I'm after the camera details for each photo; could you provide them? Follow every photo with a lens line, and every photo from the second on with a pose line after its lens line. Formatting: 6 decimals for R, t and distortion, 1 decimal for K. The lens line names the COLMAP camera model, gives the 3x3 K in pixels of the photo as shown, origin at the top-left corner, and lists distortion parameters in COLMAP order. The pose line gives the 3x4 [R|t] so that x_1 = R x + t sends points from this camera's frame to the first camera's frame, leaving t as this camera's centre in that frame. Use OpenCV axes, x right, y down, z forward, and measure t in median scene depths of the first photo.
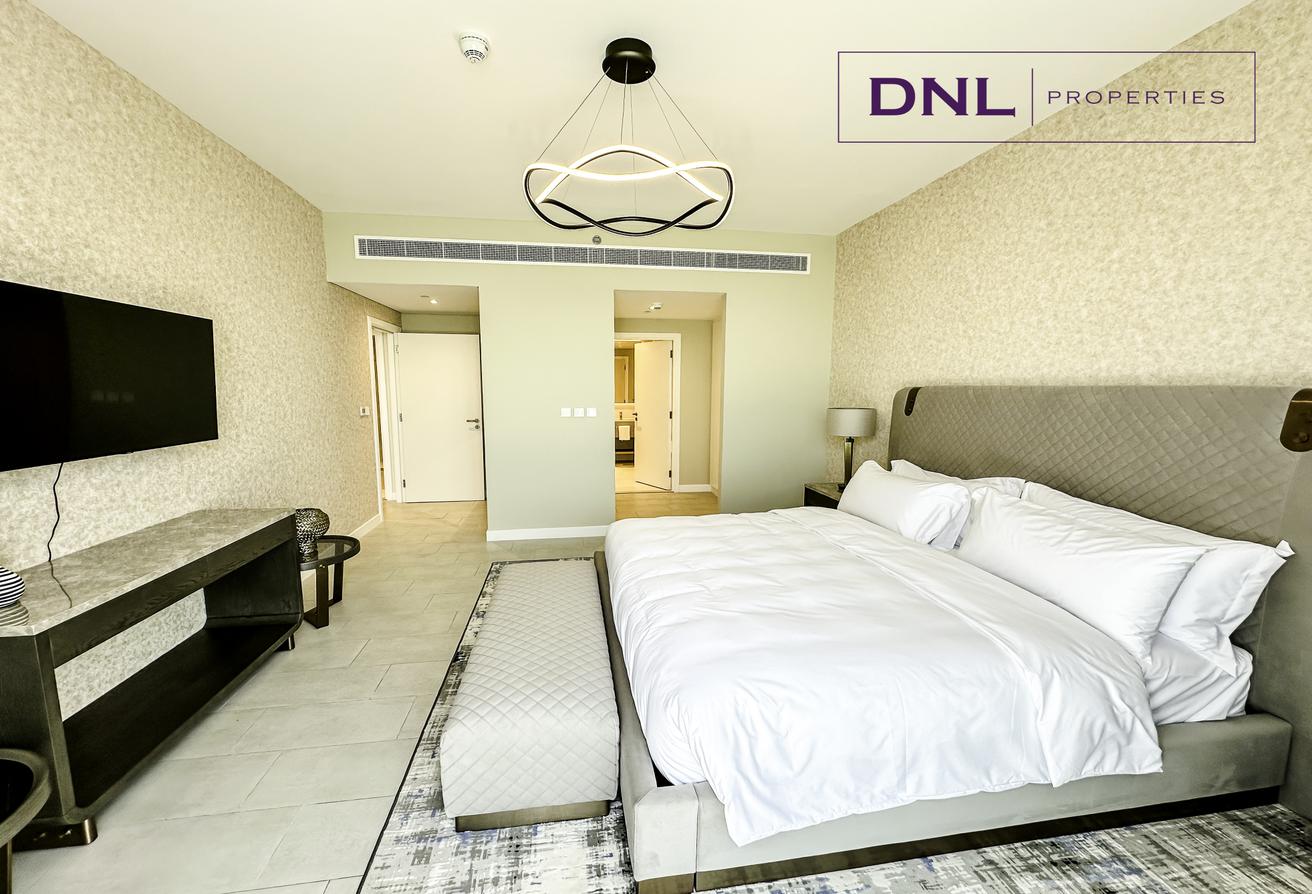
lens RADIAL K [[527.5, 0, 652.1], [0, 527.5, 458.0], [0, 0, 1]] dist [-0.001454, -0.000561]
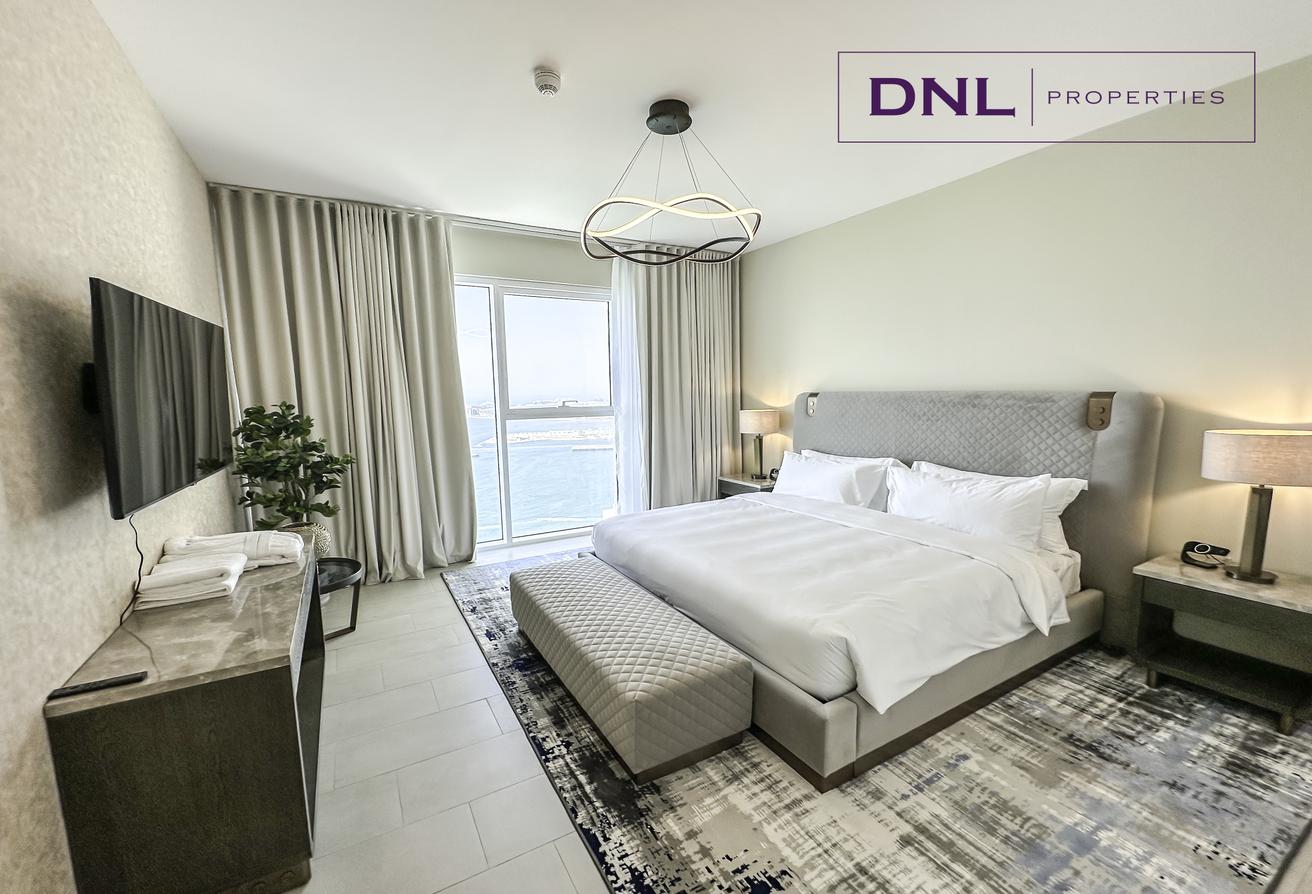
lens RADIAL K [[527.5, 0, 652.1], [0, 527.5, 458.0], [0, 0, 1]] dist [-0.001454, -0.000561]
pose [[0.933410, -0.046940, 0.355727, -0.581533], [0.050922, 0.998701, -0.001833, 0.009351], [-0.355179, 0.019825, 0.934588, -0.061151]]
